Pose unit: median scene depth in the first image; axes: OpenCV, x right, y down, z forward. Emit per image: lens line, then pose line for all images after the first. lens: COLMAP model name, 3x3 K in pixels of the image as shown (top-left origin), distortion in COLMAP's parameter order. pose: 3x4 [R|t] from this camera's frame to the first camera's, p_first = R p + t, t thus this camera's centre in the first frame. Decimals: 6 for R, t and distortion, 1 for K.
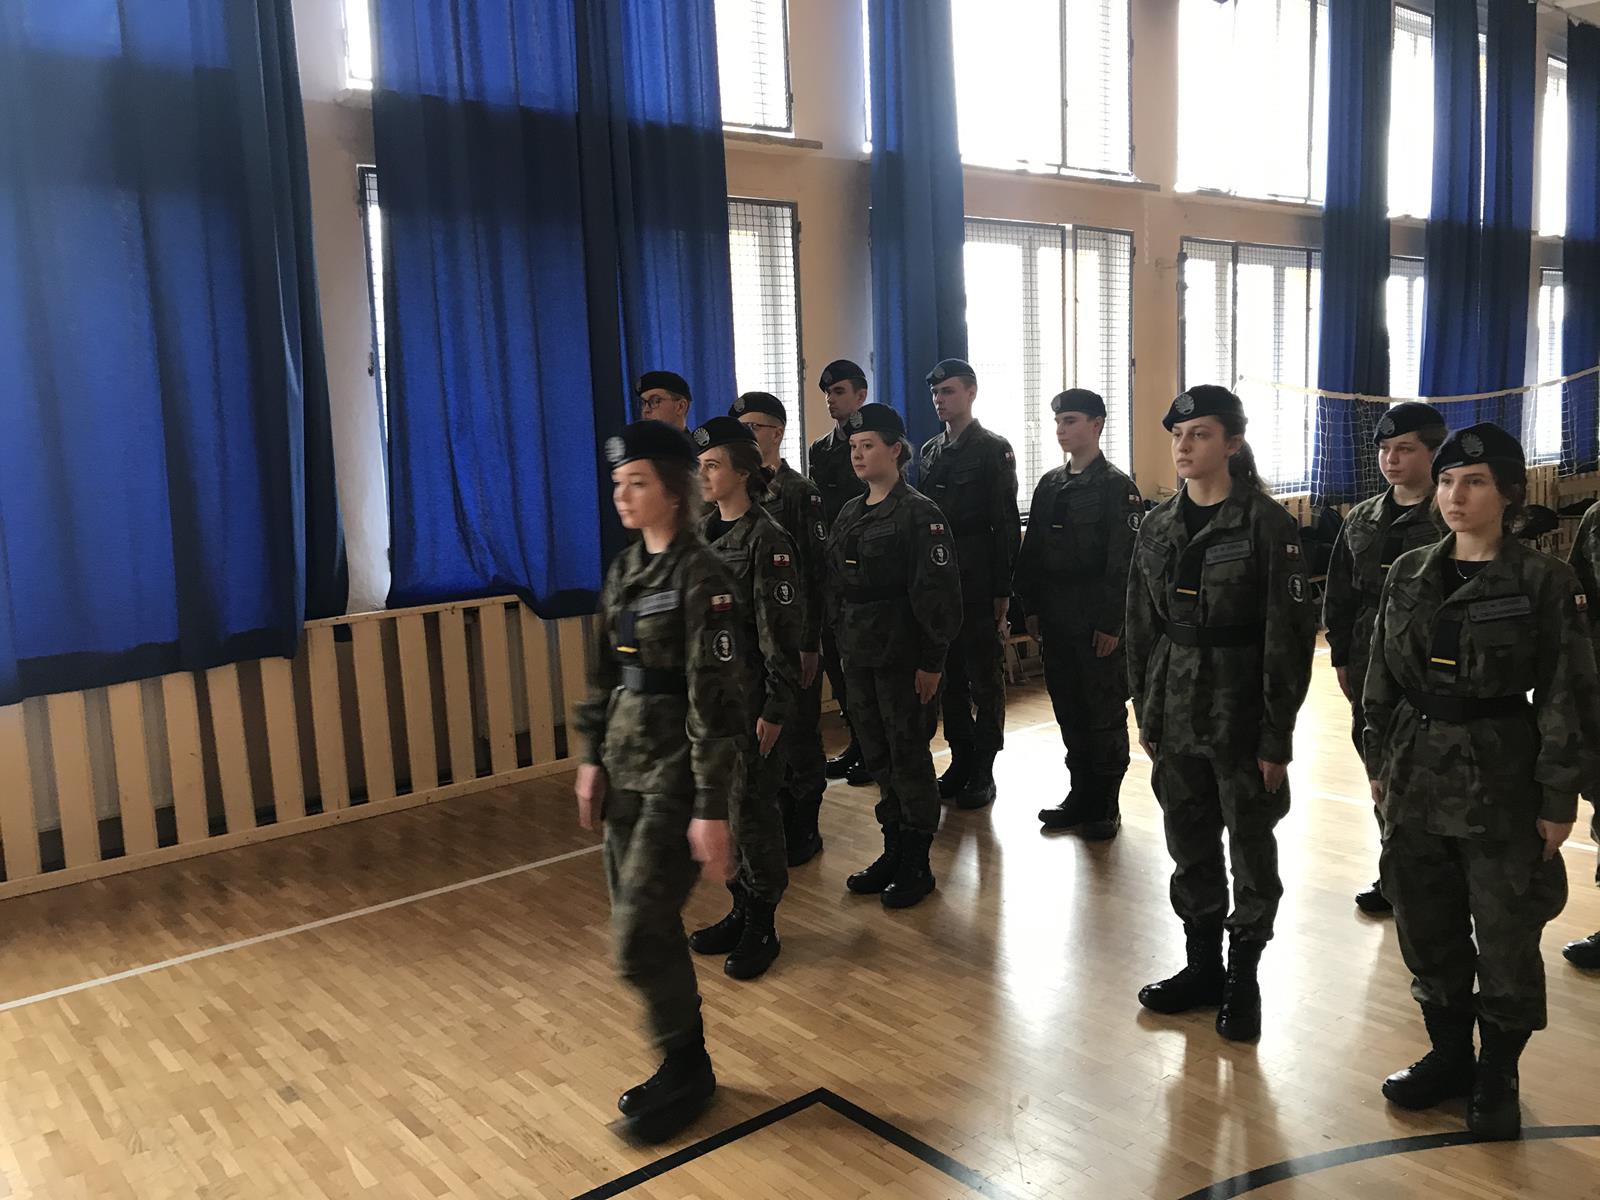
lens RADIAL K [[1351.7, 0, 795.2], [0, 1351.7, 573.5], [0, 0, 1]] dist [0.007231, 0.004562]
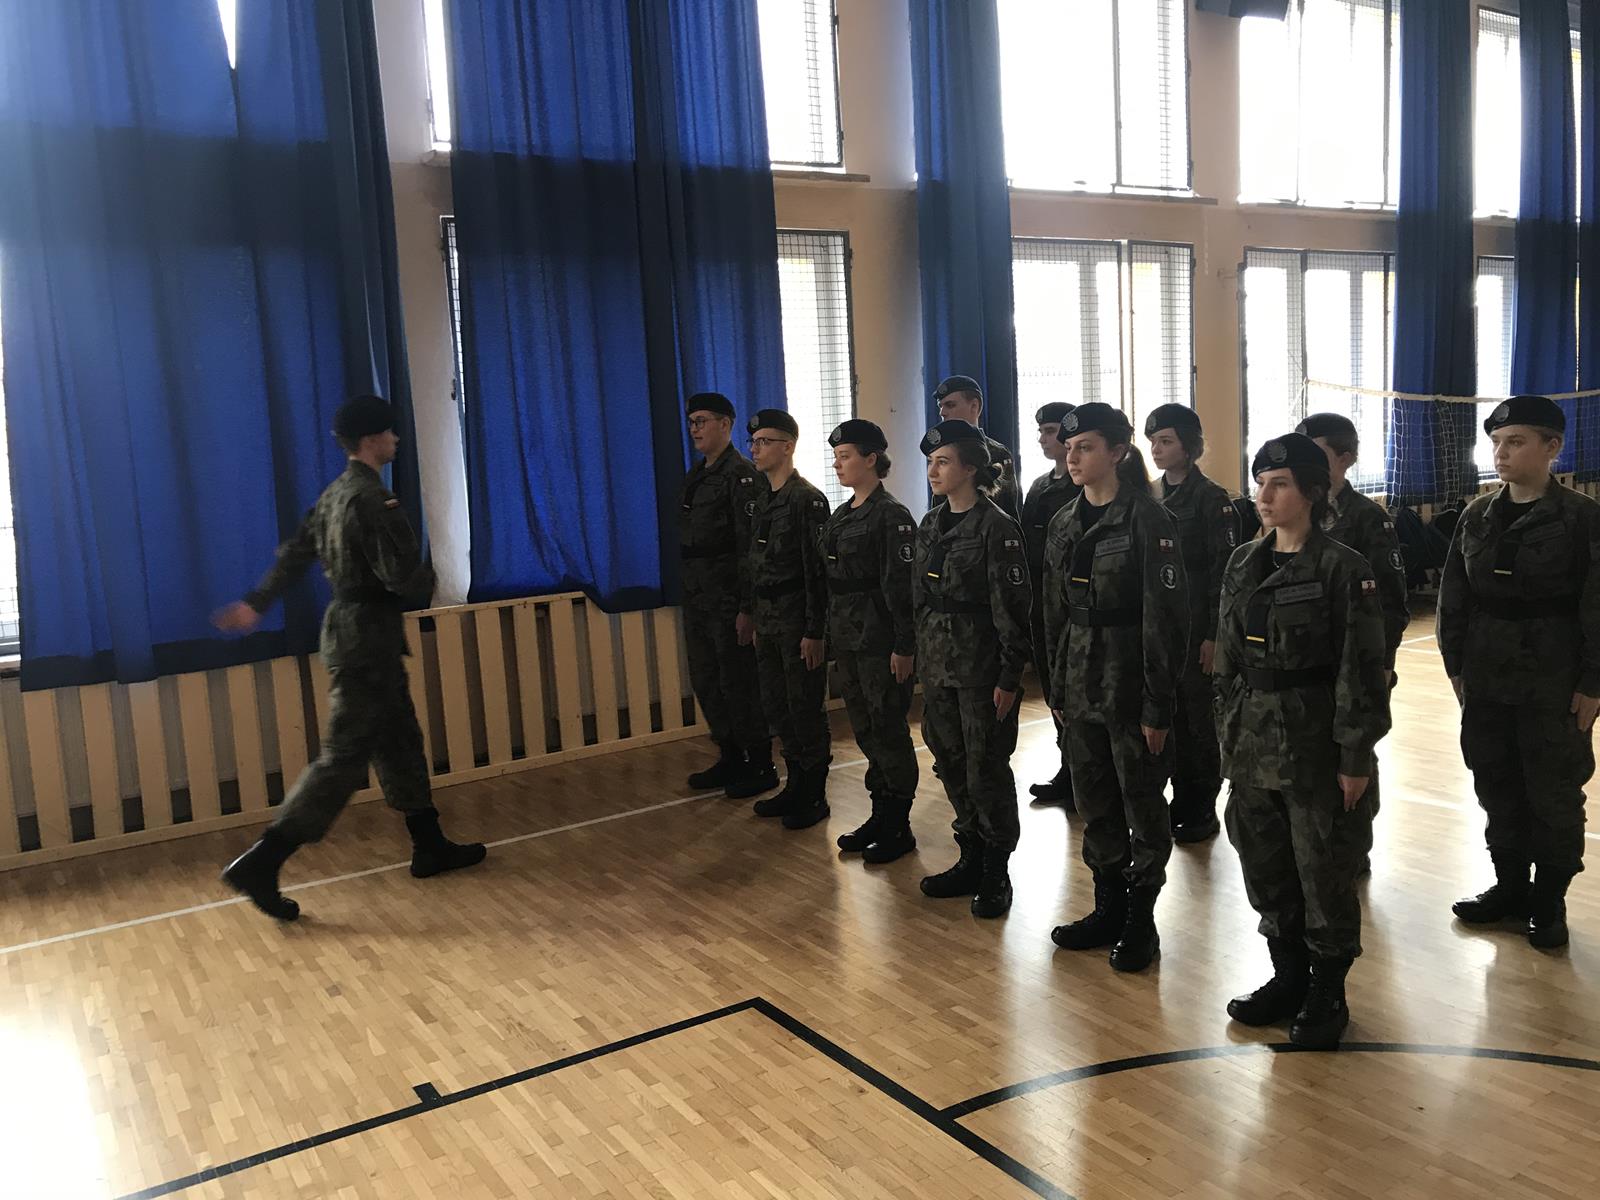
lens RADIAL K [[1328.5, 0, 793.3], [0, 1328.5, 576.1], [0, 0, 1]] dist [0.013484, -0.011232]
pose [[0.993986, -0.002931, -0.109470, 0.093339], [0.002801, 0.999995, -0.001341, 0.005164], [0.109473, 0.001027, 0.993989, -0.084591]]
